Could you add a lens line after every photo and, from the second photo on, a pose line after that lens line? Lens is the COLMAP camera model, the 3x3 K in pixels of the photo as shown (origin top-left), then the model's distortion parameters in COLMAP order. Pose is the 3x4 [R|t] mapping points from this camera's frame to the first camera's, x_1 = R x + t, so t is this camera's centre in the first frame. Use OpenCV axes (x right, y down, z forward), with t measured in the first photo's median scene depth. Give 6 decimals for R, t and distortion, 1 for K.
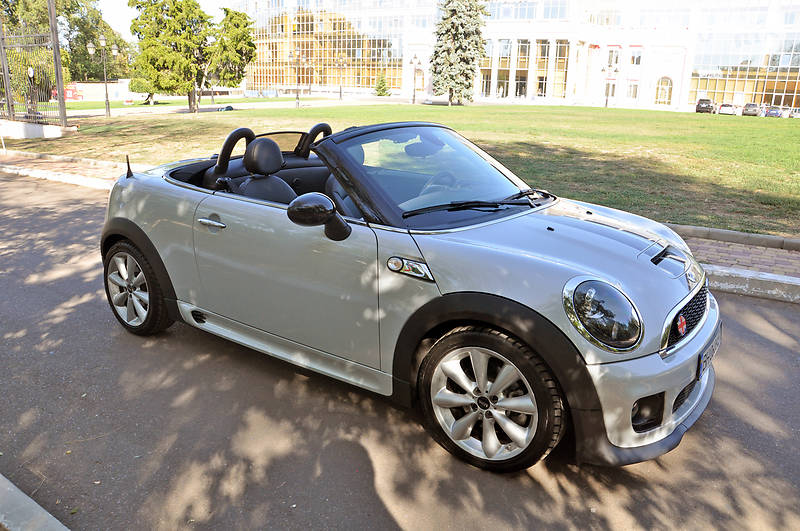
lens RADIAL K [[636.0, 0, 400.0], [0, 636.0, 265.5], [0, 0, 1]] dist [-0.146509, 0.120783]
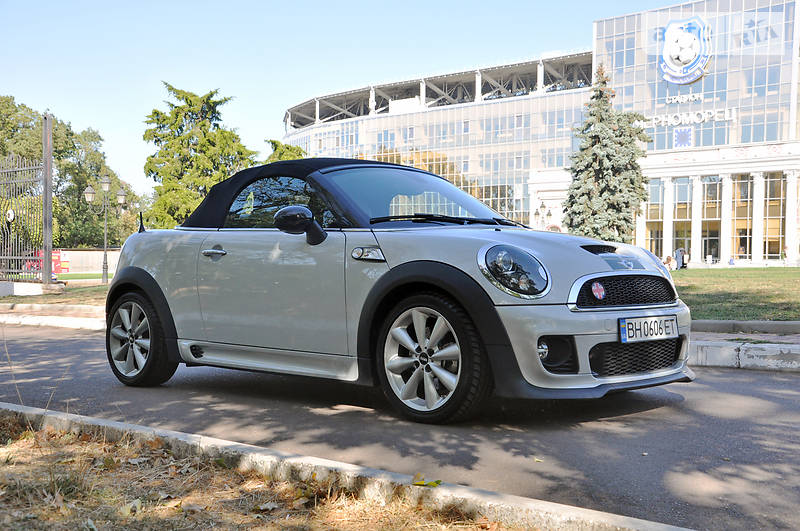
lens RADIAL K [[1028.9, 0, 400.0], [0, 1028.9, 265.5], [0, 0, 1]] dist [0.112099, 0.014622]
pose [[0.988982, -0.018960, -0.146819, 0.037121], [-0.023586, 0.958915, -0.282713, 0.059104], [0.146147, 0.283060, 0.947902, -0.085712]]
